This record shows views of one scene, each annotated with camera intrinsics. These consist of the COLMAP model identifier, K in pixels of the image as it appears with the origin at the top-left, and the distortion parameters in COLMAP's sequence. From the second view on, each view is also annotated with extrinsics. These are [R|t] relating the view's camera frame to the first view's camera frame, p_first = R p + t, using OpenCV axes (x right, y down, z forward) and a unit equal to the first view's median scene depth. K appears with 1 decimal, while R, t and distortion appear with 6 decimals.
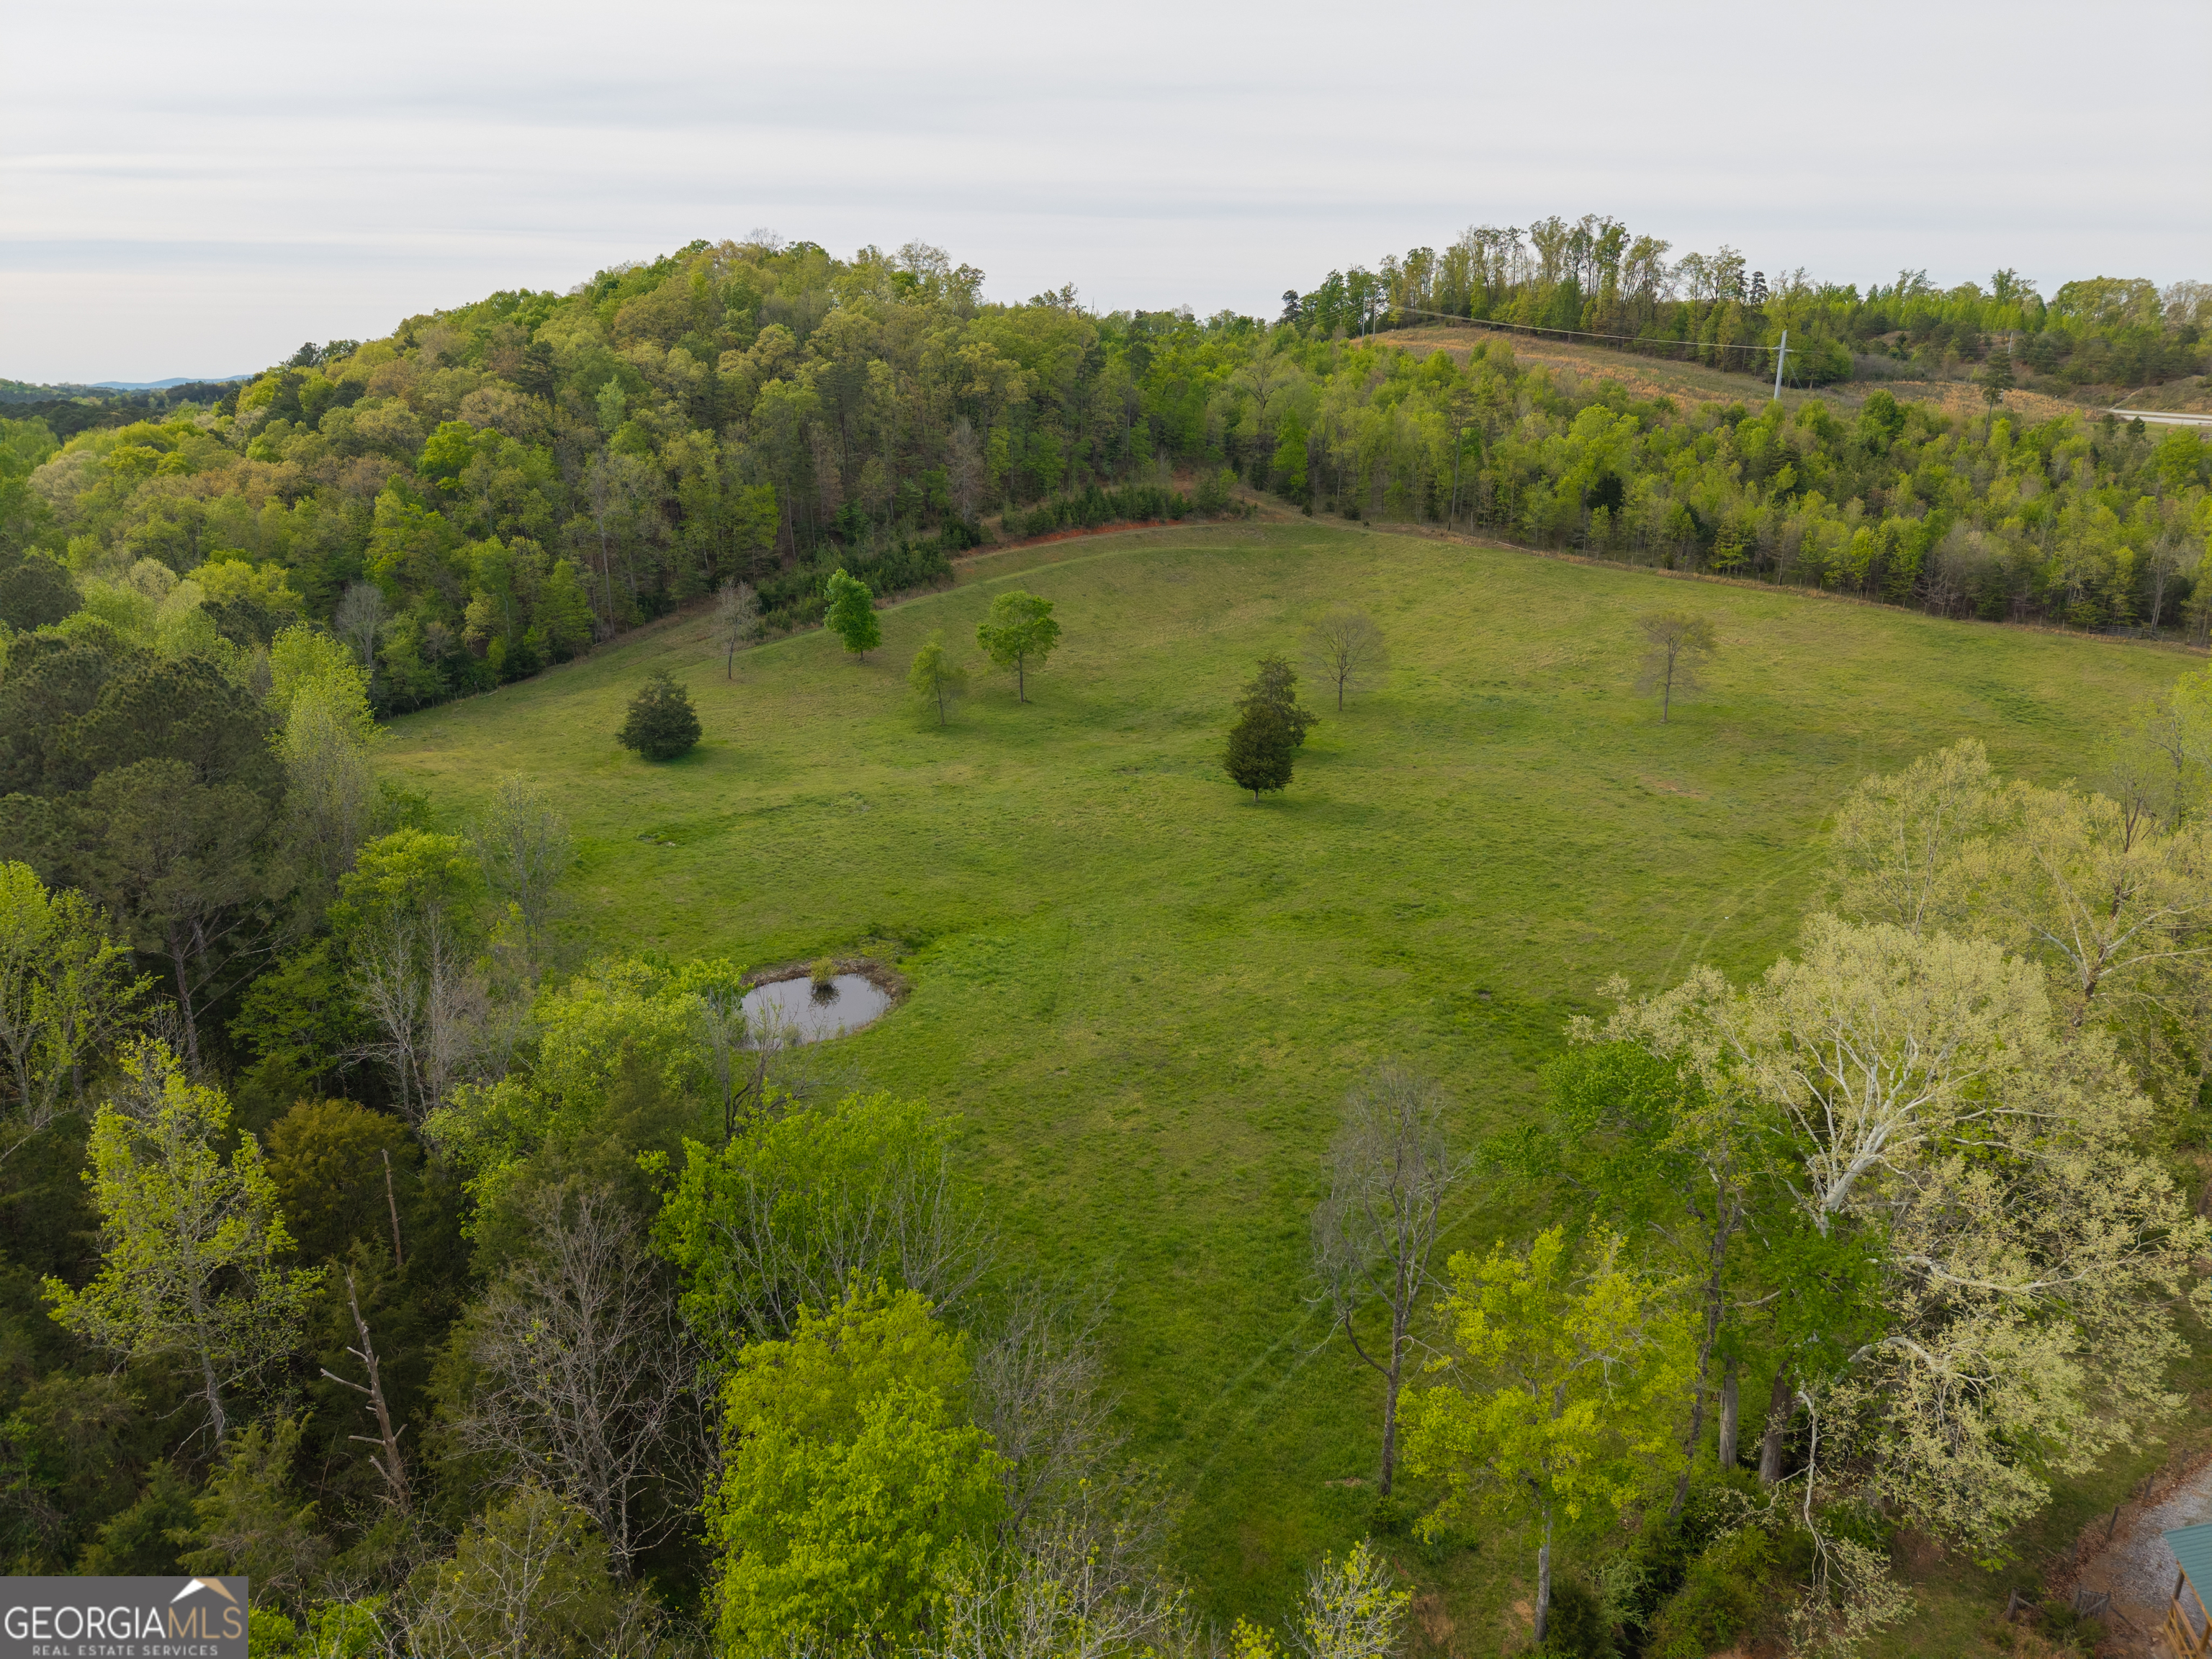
lens RADIAL K [[1509.8, 0, 1103.0], [0, 1509.8, 846.5], [0, 0, 1]] dist [0.028036, -0.032752]
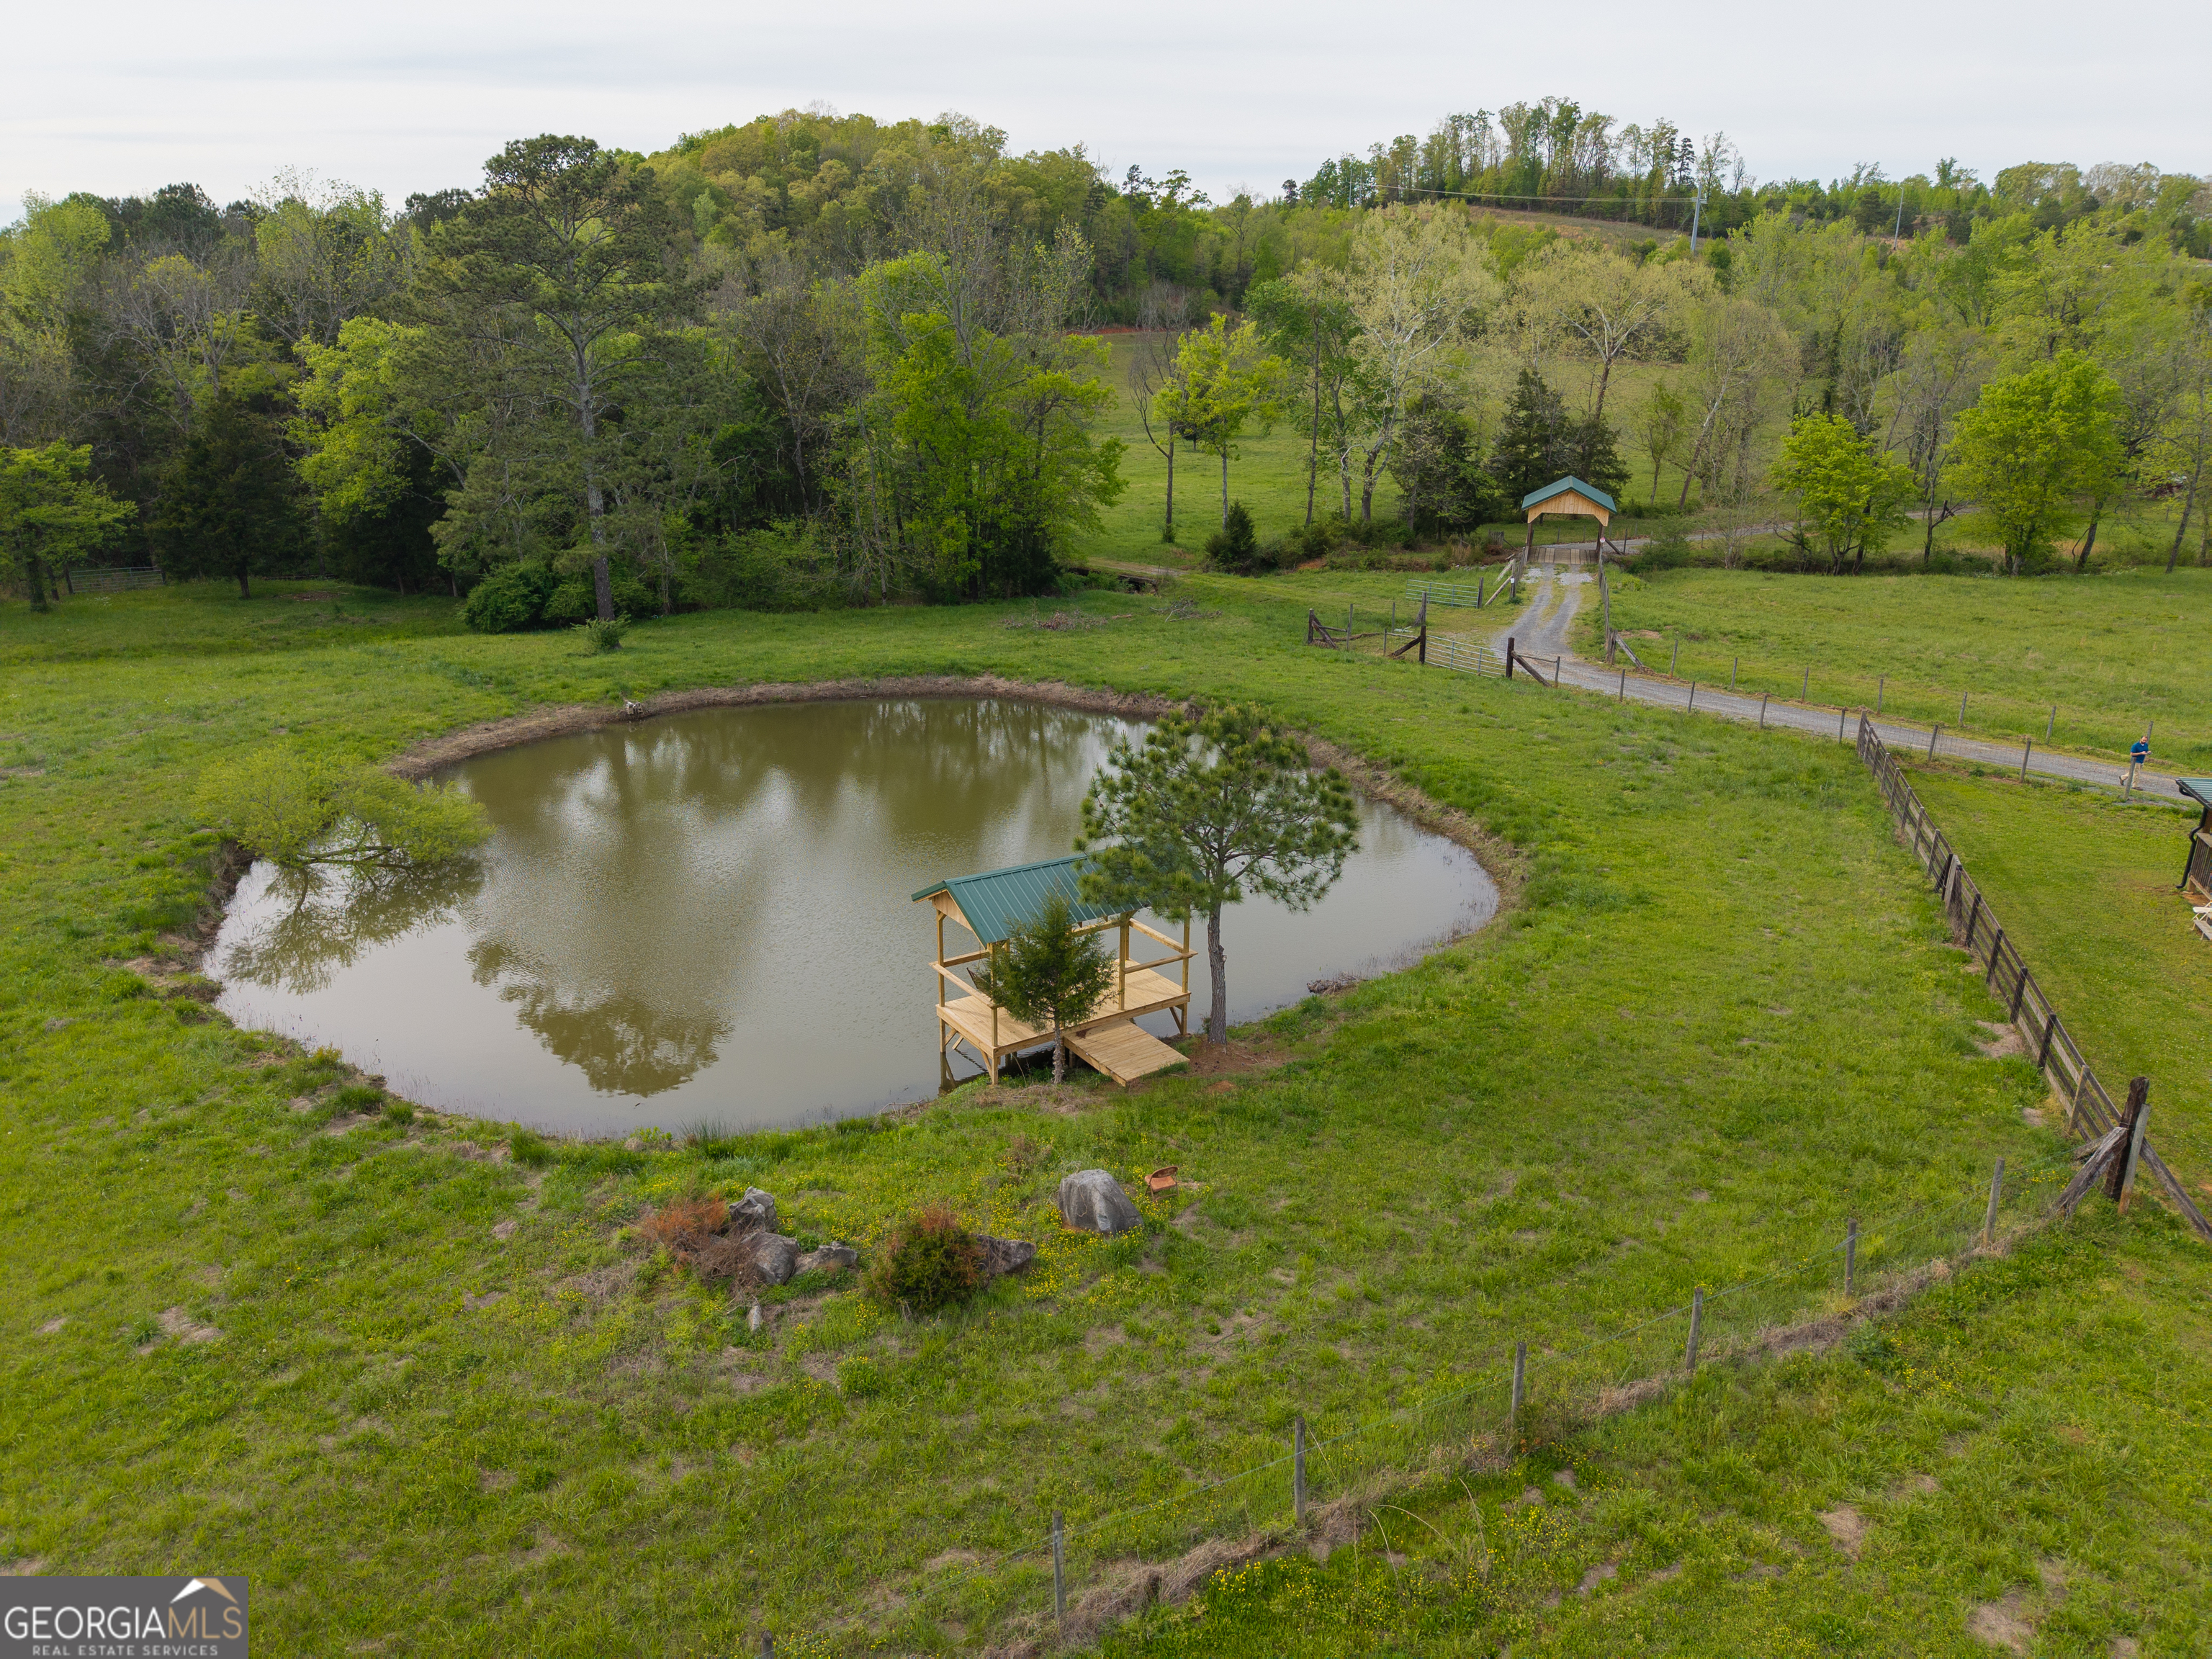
lens RADIAL K [[1509.8, 0, 1103.0], [0, 1509.8, 846.5], [0, 0, 1]] dist [0.028036, -0.032752]
pose [[0.999764, 0.006089, -0.020843, 0.018069], [-0.005561, 0.999664, 0.025317, 0.111708], [0.020990, -0.025195, 0.999462, -0.142941]]
